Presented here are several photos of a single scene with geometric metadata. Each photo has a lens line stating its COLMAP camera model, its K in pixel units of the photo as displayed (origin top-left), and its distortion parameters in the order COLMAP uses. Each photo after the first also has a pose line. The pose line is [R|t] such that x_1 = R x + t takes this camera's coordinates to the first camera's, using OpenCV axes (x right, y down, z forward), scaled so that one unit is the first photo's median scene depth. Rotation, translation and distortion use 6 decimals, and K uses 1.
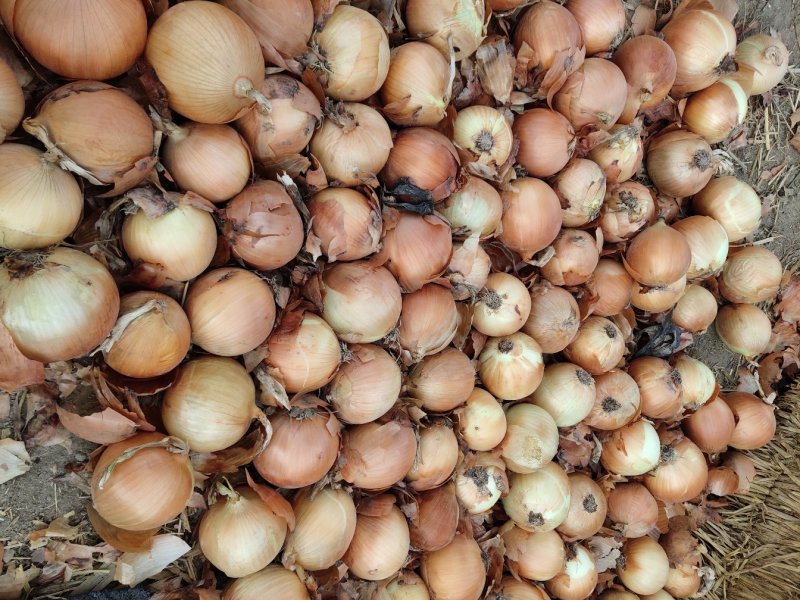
lens RADIAL K [[620.4, 0, 401.9], [0, 620.4, 302.4], [0, 0, 1]] dist [0.032689, -0.008078]
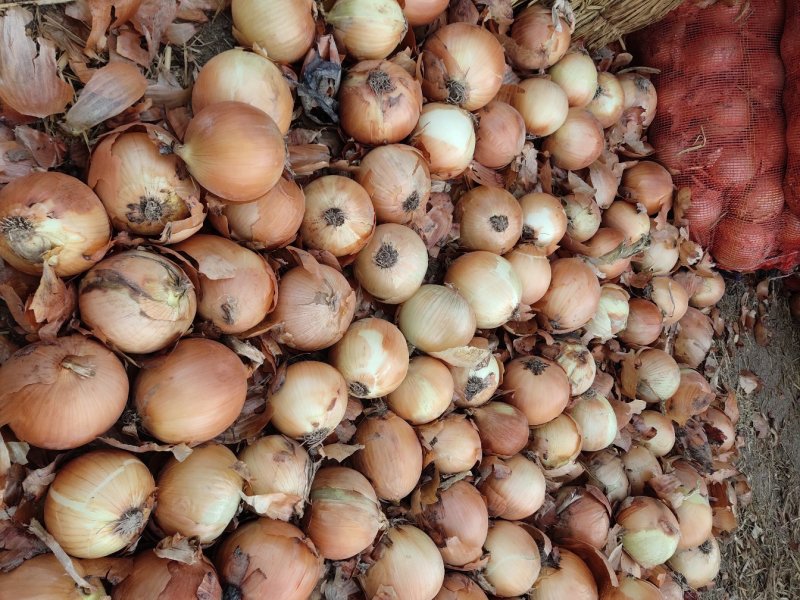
lens RADIAL K [[617.3, 0, 400.0], [0, 617.3, 300.0], [0, 0, 1]] dist [0.025848, -0.004601]
pose [[0.181236, -0.879725, -0.439589, 0.713655], [0.839189, -0.094713, 0.535529, -0.344549], [-0.512752, -0.465955, 0.721090, 0.495952]]
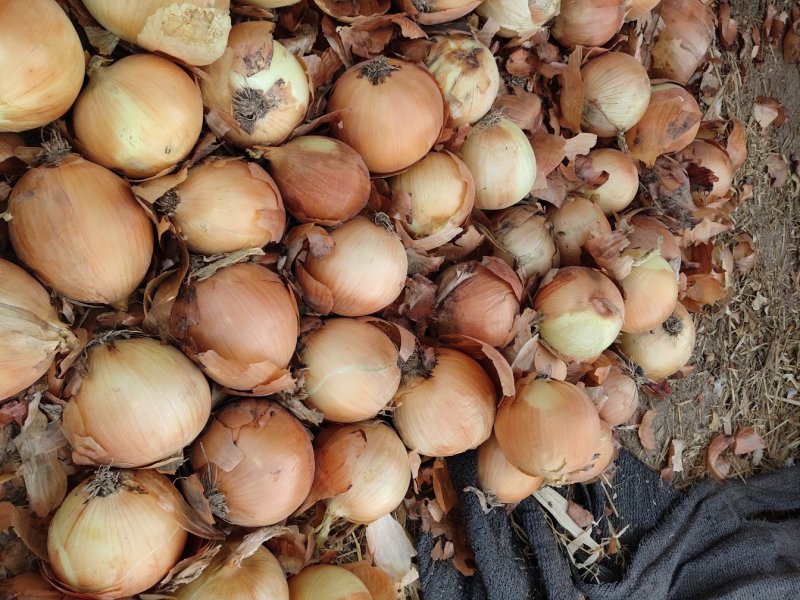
lens RADIAL K [[617.3, 0, 400.0], [0, 617.3, 300.0], [0, 0, 1]] dist [0.025848, -0.004601]
pose [[0.081980, -0.720064, -0.689048, 0.440299], [0.841847, -0.320031, 0.434596, 0.109514], [-0.533453, -0.615701, 0.579948, 0.568304]]
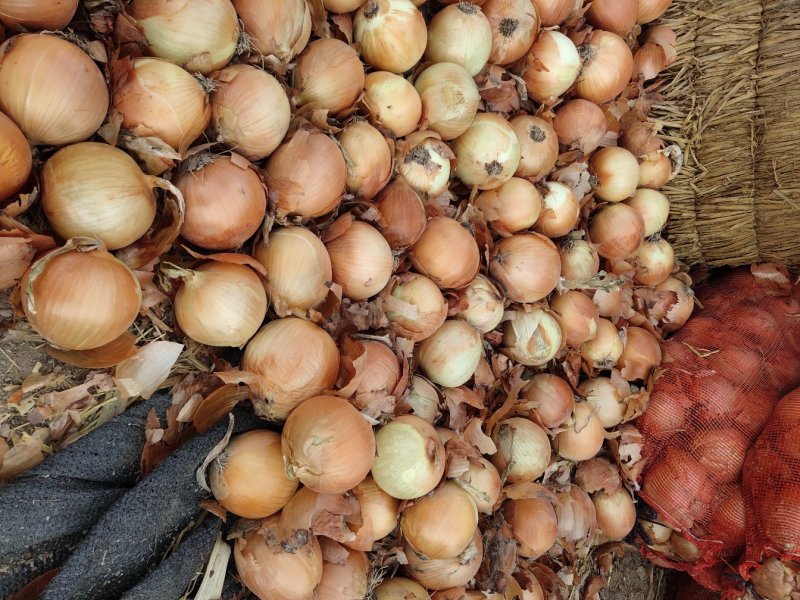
lens RADIAL K [[620.4, 0, 401.9], [0, 620.4, 302.4], [0, 0, 1]] dist [0.032689, -0.008078]
pose [[0.850820, -0.525453, -0.002285, -0.015324], [0.509769, 0.824355, 0.246118, 0.243814], [-0.127439, -0.210567, 0.969237, 0.045529]]
